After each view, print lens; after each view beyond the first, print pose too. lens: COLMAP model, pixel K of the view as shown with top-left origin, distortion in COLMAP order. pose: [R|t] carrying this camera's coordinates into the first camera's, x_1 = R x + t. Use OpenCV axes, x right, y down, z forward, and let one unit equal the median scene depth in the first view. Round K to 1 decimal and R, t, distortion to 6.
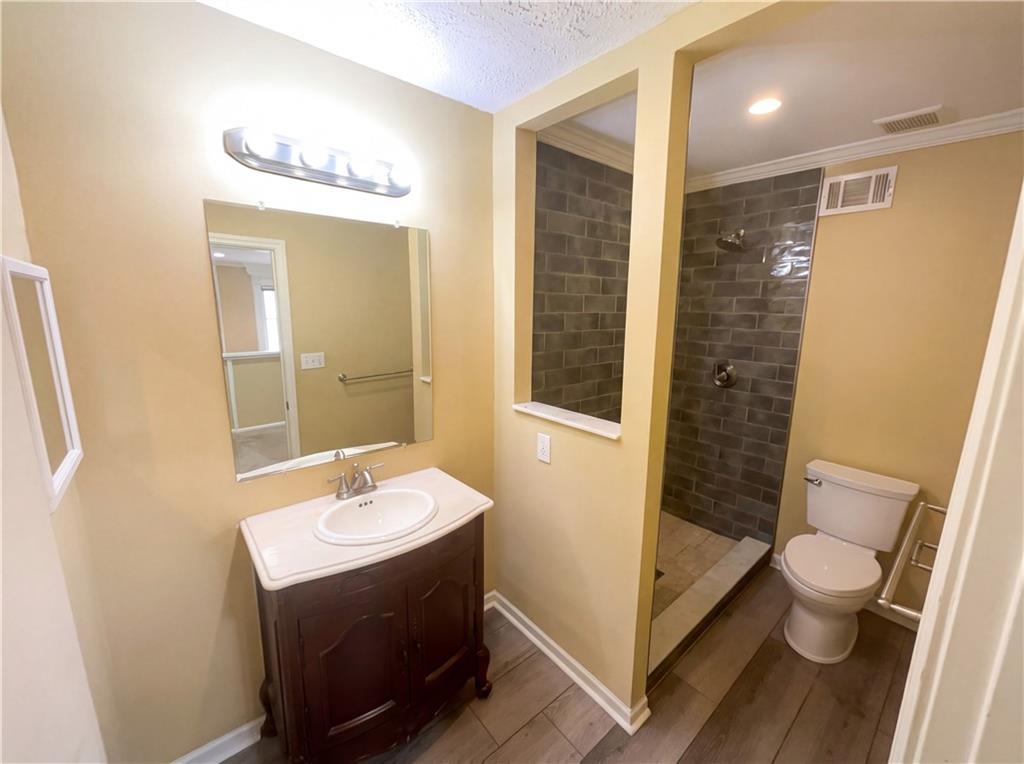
lens RADIAL K [[410.3, 0, 512.0], [0, 410.3, 382.0], [0, 0, 1]] dist [-0.001922, -0.000033]
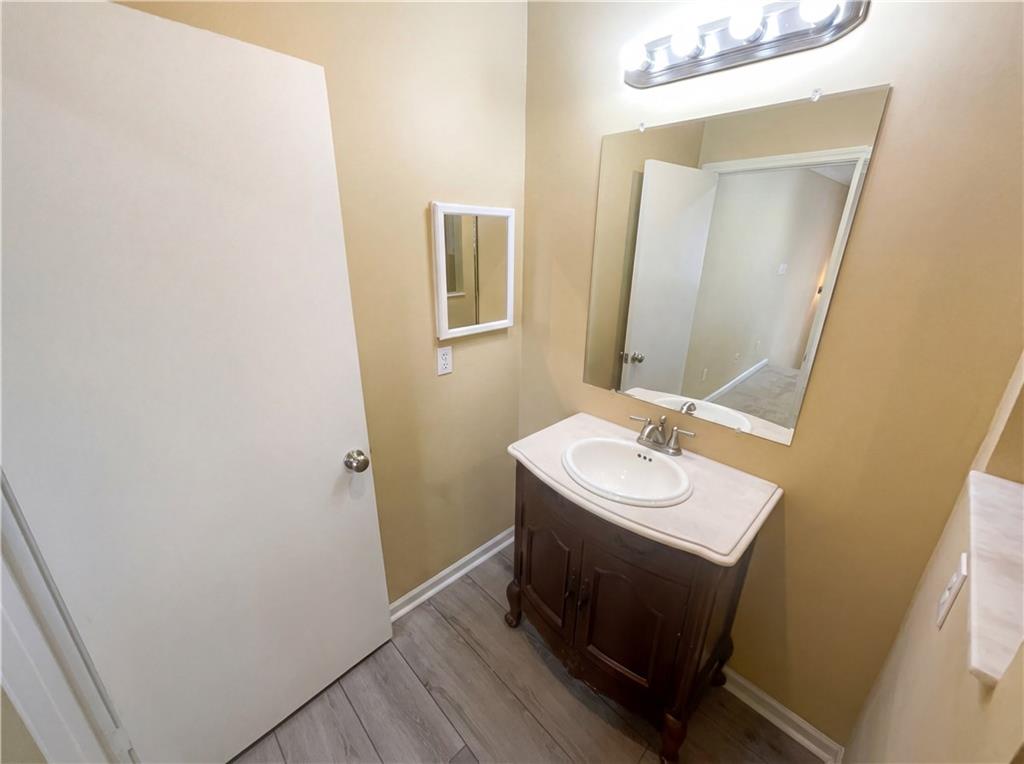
lens RADIAL K [[410.3, 0, 512.0], [0, 410.3, 382.0], [0, 0, 1]] dist [-0.001922, -0.000033]
pose [[0.059467, 0.330454, -0.941947, 0.436193], [-0.189412, 0.930209, 0.314378, -0.094055], [0.980095, 0.159721, 0.117908, 0.577036]]
